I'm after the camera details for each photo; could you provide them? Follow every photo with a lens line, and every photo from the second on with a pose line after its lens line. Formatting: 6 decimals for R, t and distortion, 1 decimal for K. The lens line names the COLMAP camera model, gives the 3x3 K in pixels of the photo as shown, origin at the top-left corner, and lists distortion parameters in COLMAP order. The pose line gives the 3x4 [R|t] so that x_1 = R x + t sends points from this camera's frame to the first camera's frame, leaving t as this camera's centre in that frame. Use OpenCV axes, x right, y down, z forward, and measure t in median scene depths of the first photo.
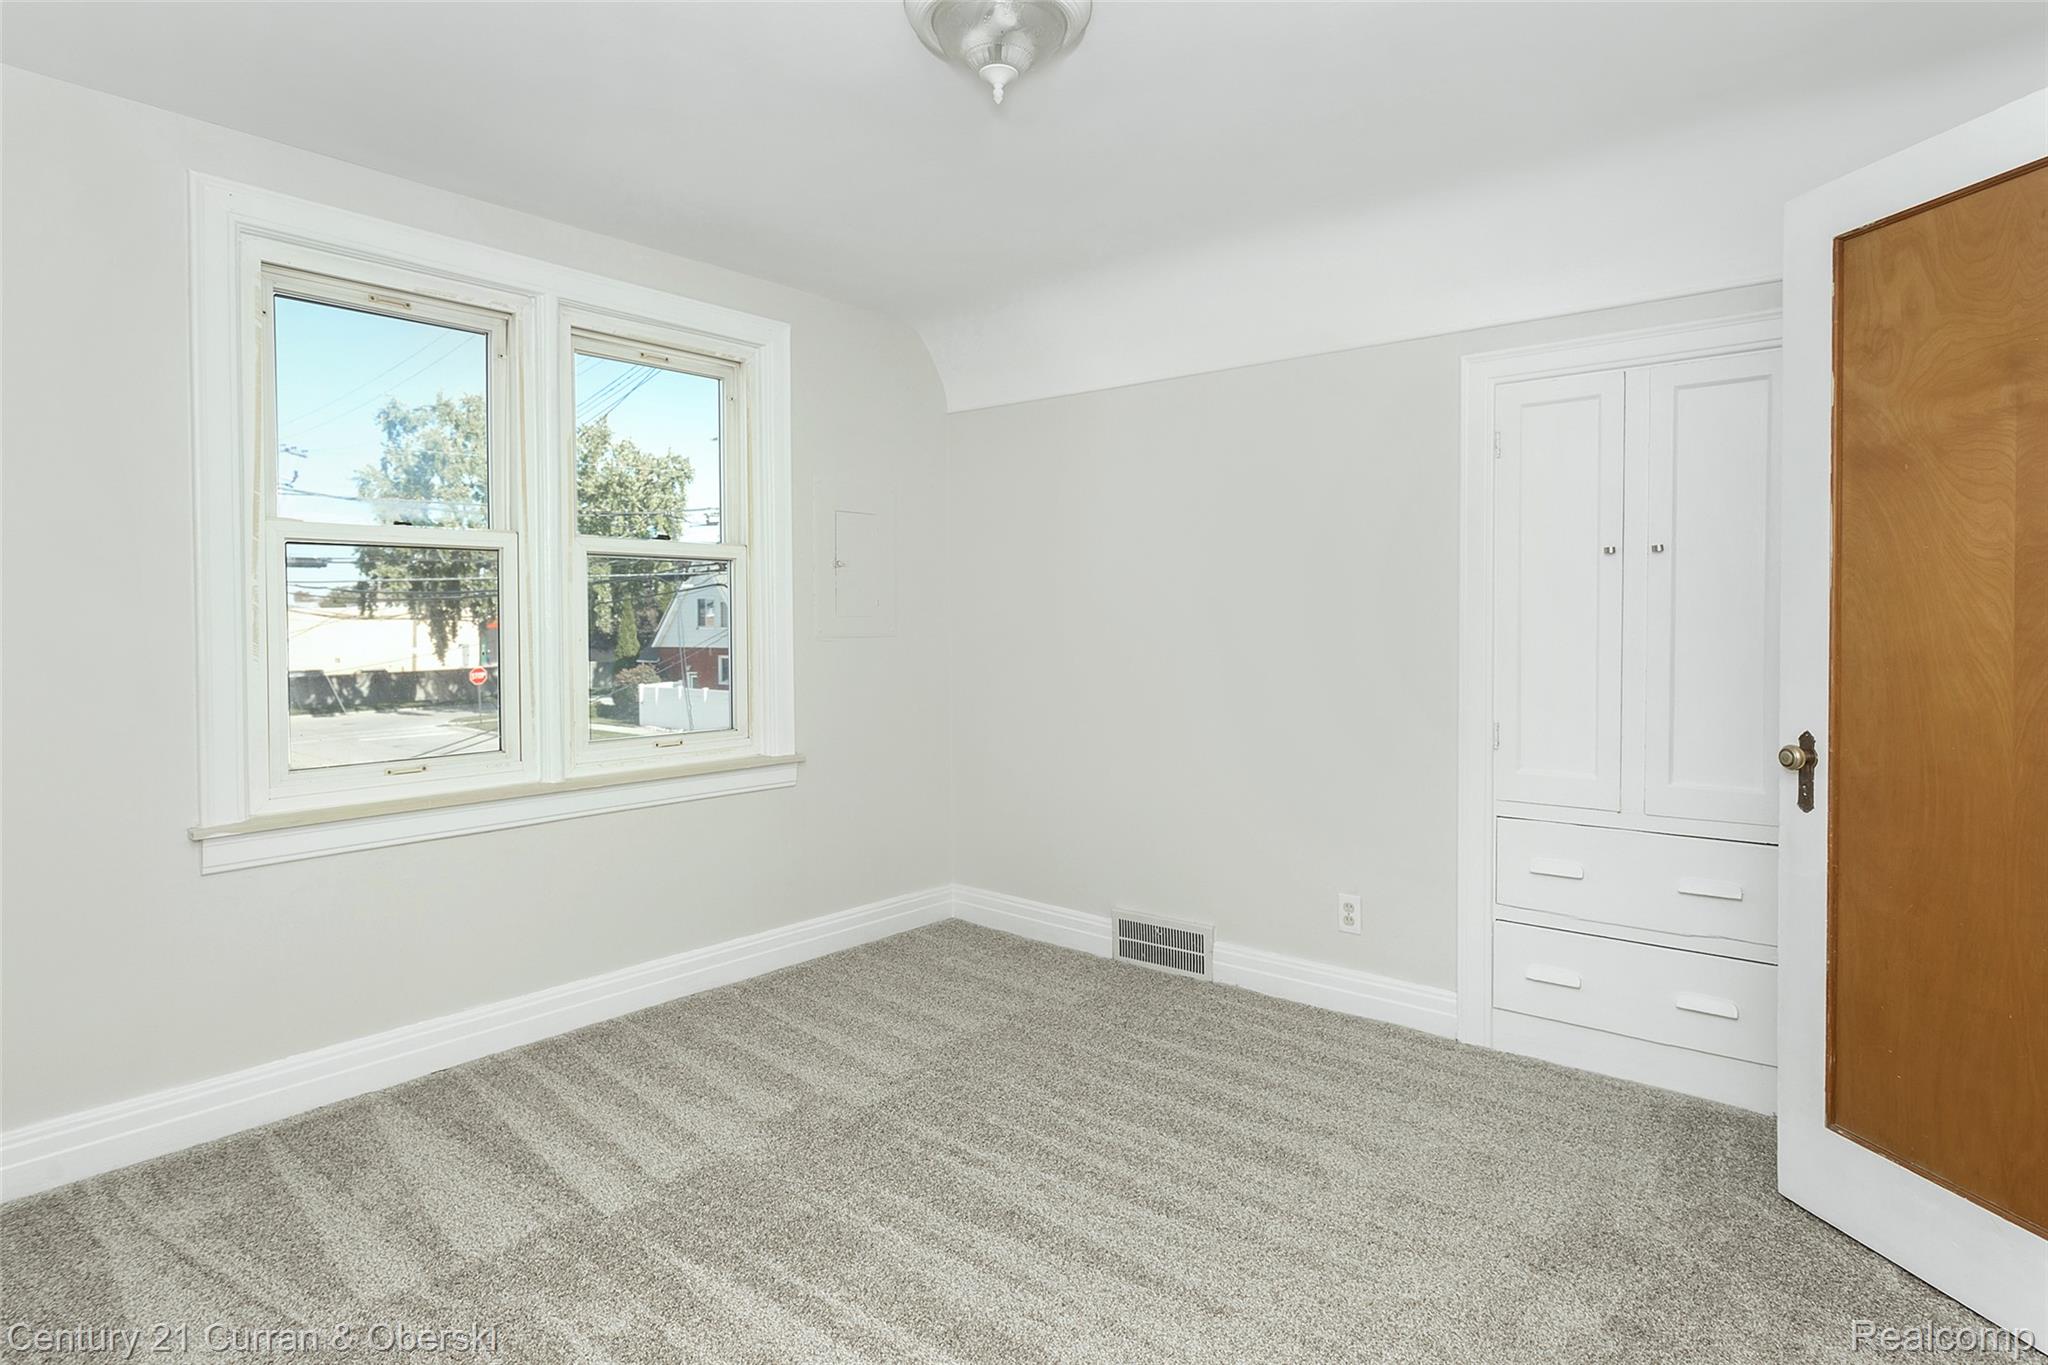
lens RADIAL K [[1074.7, 0, 1026.1], [0, 1074.7, 640.0], [0, 0, 1]] dist [0.001750, 0.001723]
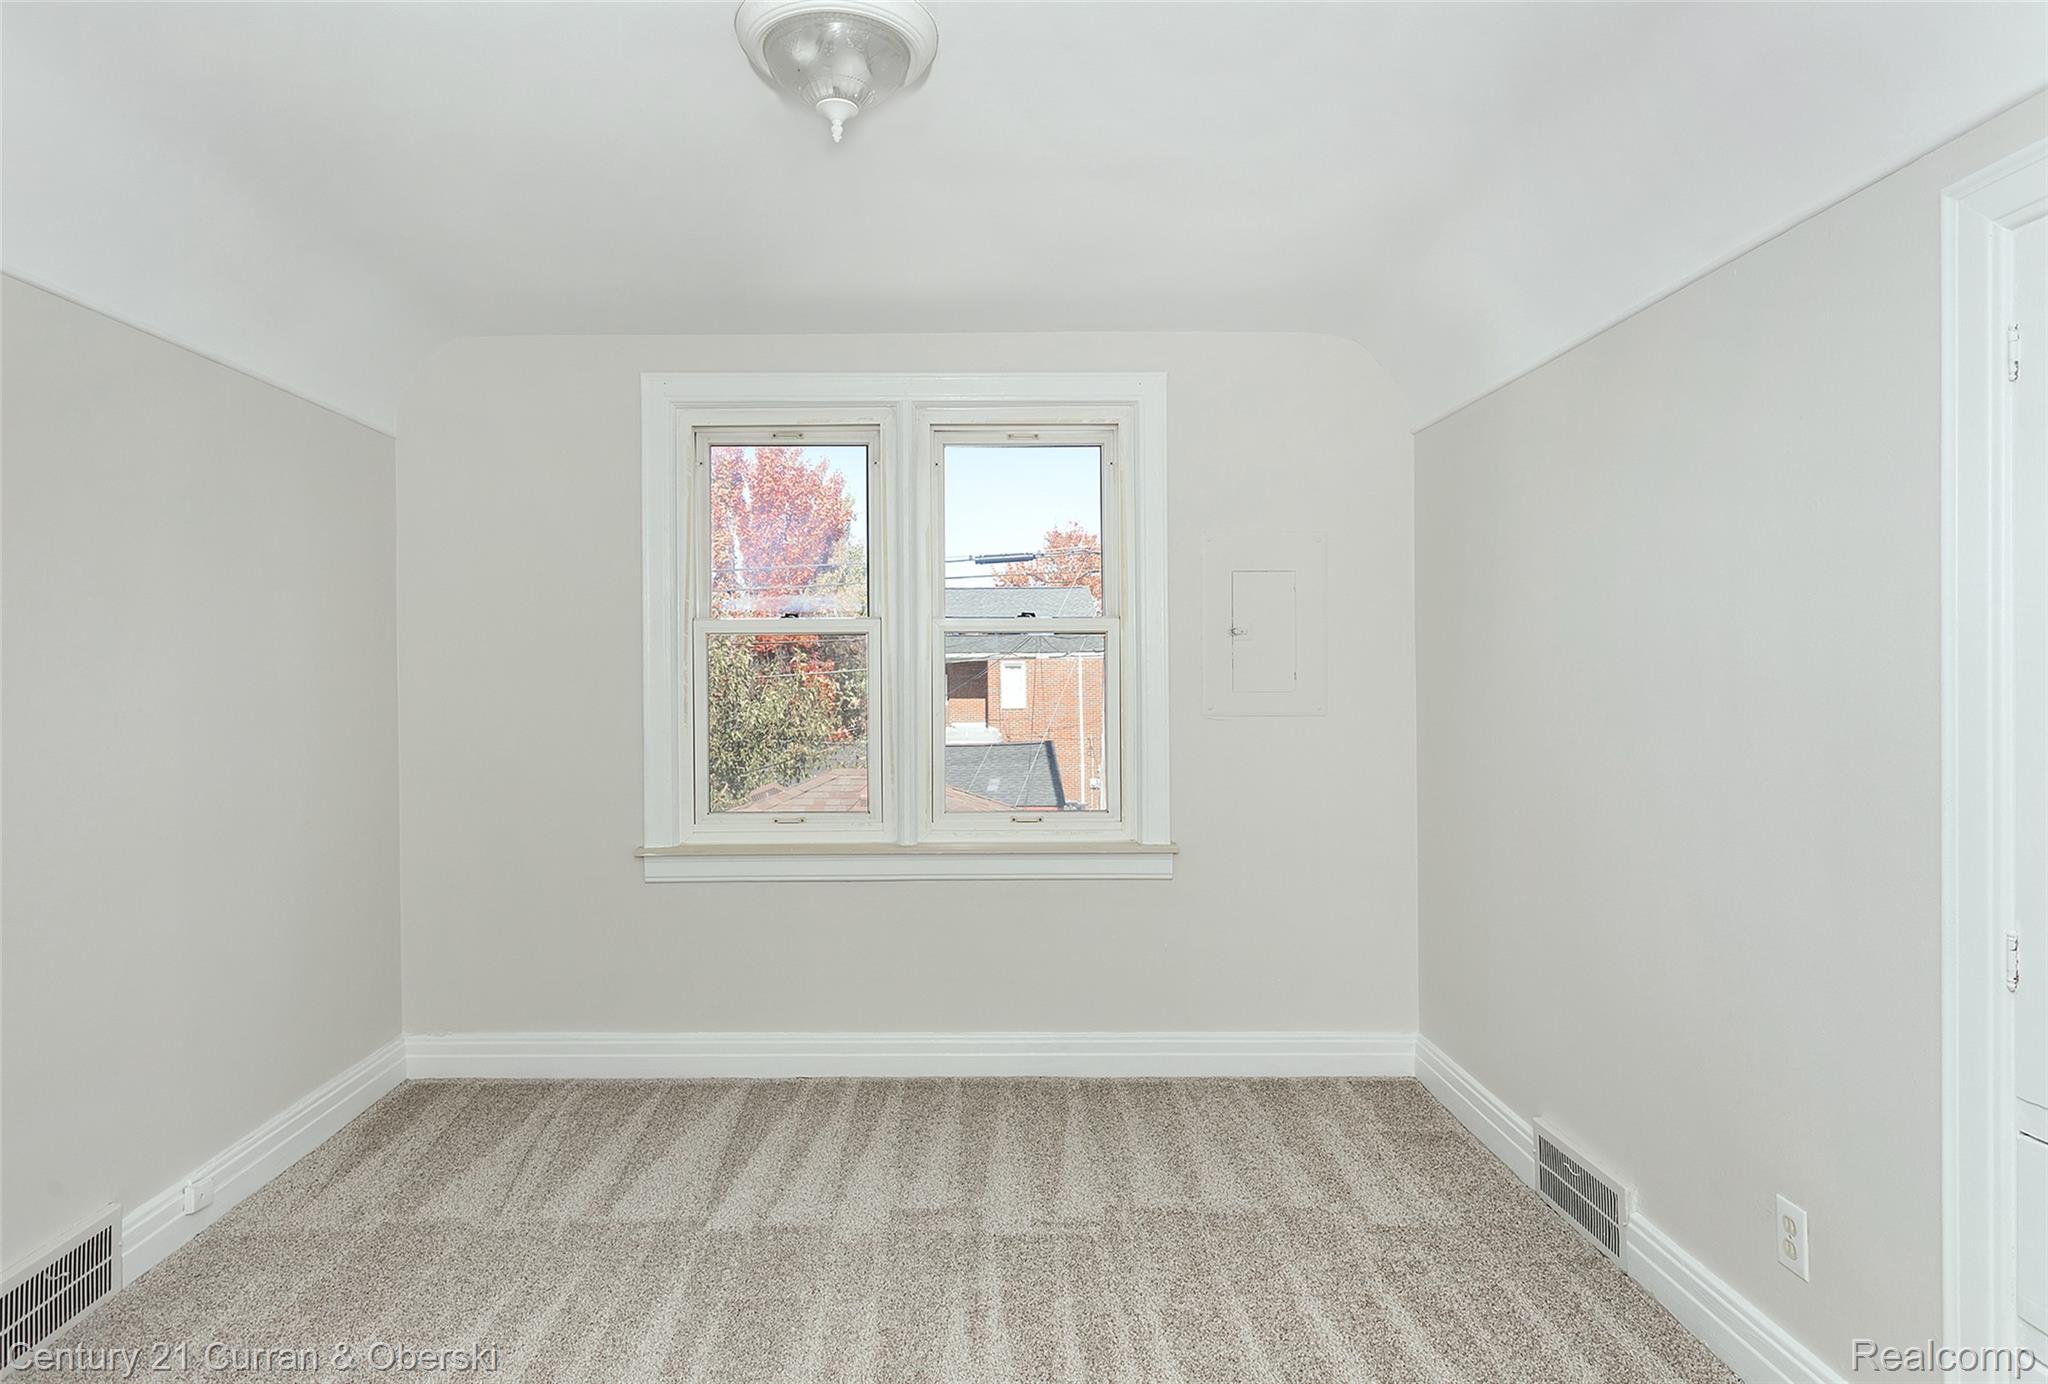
lens RADIAL K [[1142.0, 0, 957.8], [0, 1142.0, 683.8], [0, 0, 1]] dist [-0.001383, 0.000620]
pose [[0.649584, 0.004393, -0.760277, 0.550130], [-0.012989, 0.999901, -0.005320, -0.029588], [0.760179, 0.013332, 0.649577, 0.326114]]
